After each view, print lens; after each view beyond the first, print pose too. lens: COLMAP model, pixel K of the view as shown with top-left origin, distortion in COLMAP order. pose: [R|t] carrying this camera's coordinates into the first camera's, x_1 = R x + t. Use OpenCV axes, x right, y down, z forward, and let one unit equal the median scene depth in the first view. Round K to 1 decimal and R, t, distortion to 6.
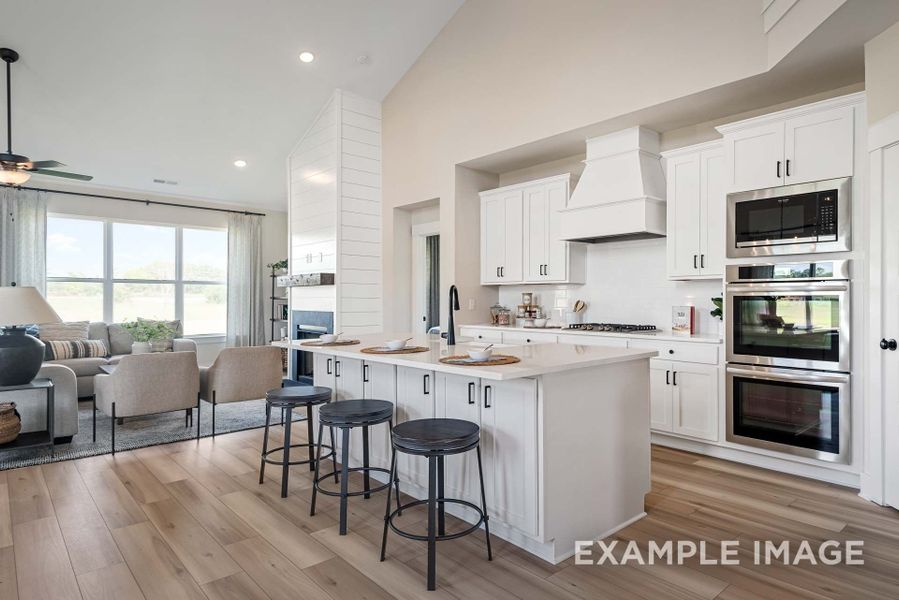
lens RADIAL K [[518.4, 0, 450.7], [0, 518.4, 301.3], [0, 0, 1]] dist [-0.001384, 0.001709]
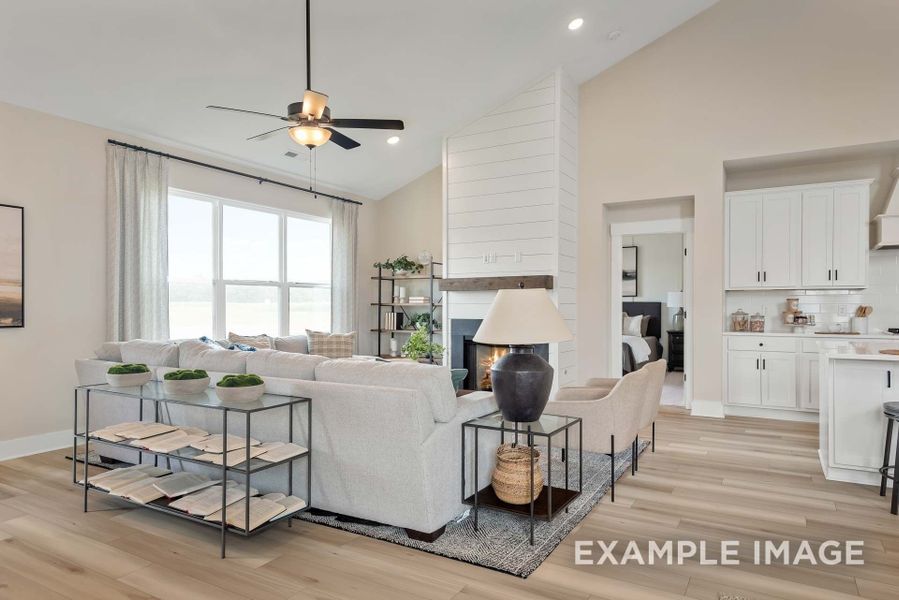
lens RADIAL K [[573.7, 0, 448.9], [0, 573.7, 303.5], [0, 0, 1]] dist [0.012197, 0.000228]
pose [[0.960057, -0.002413, 0.279793, -0.631146], [0.005030, 0.999950, -0.008634, 0.000214], [-0.279759, 0.009697, 0.960021, 0.123587]]
